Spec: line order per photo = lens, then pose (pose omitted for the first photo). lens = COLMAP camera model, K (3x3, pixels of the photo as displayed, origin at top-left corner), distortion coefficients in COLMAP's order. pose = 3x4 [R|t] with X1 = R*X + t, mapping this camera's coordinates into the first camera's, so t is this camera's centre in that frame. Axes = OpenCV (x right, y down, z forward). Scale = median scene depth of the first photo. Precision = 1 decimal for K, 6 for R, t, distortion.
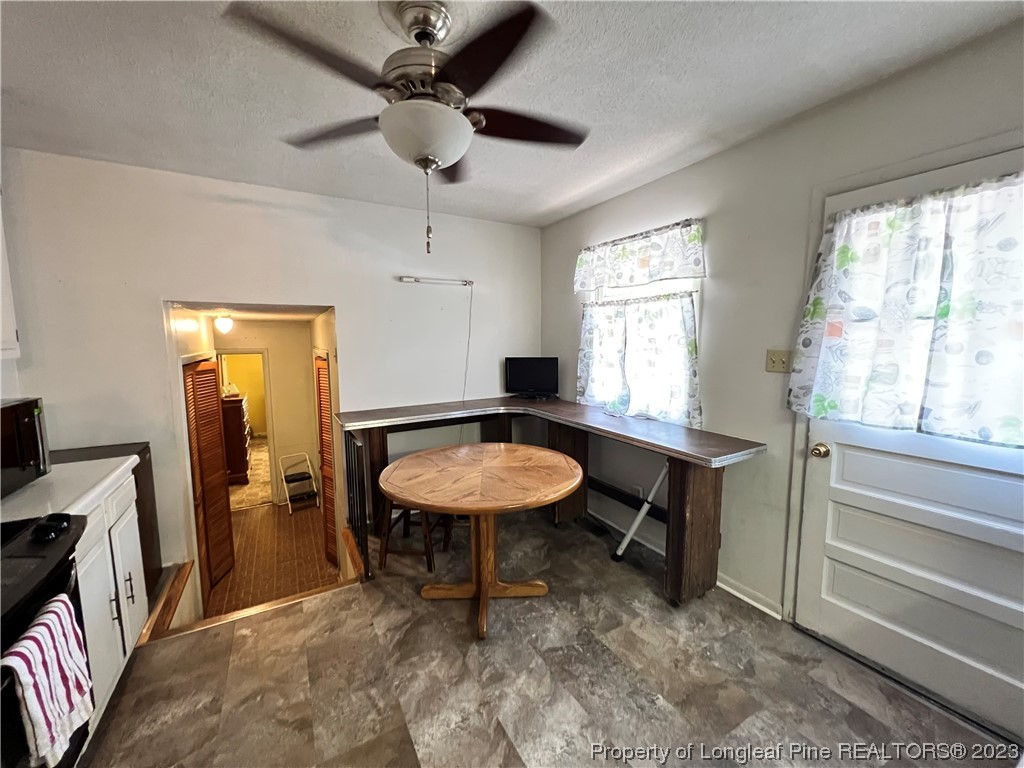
lens RADIAL K [[407.6, 0, 511.1], [0, 407.6, 384.2], [0, 0, 1]] dist [0.000920, 0.000541]
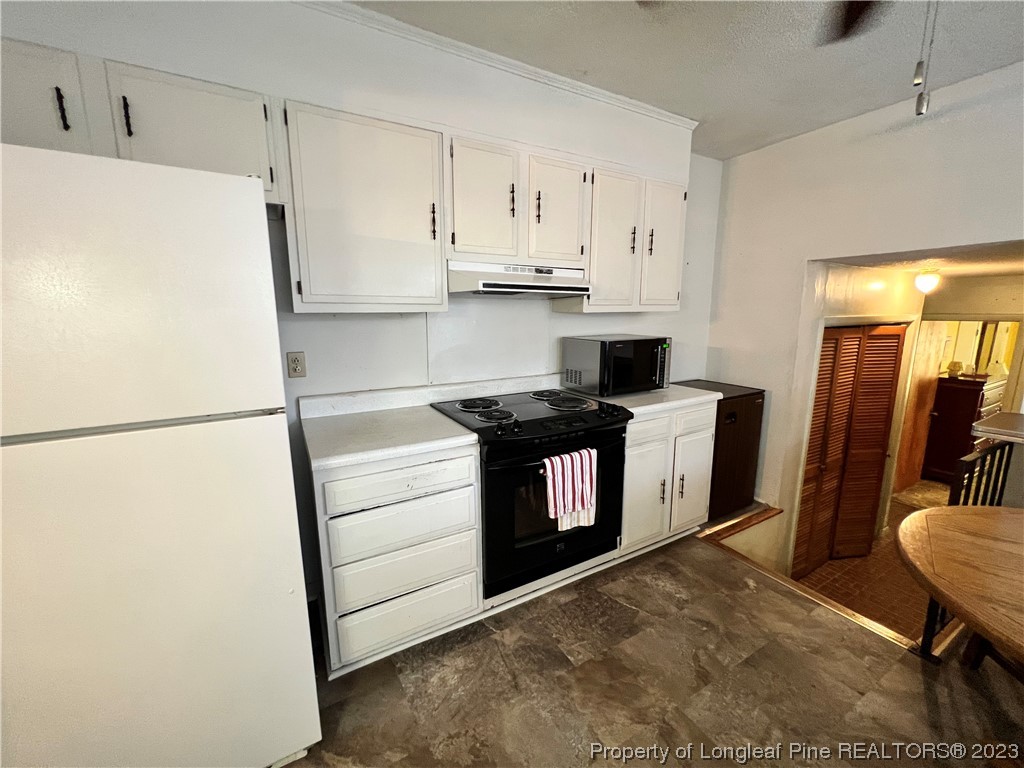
lens RADIAL K [[407.6, 0, 510.7], [0, 407.6, 386.0], [0, 0, 1]] dist [0.000920, 0.000541]
pose [[0.012271, 0.188902, -0.981919, 0.316444], [-0.108728, 0.976423, 0.186486, -0.004966], [0.993996, 0.104474, 0.032521, 0.385323]]
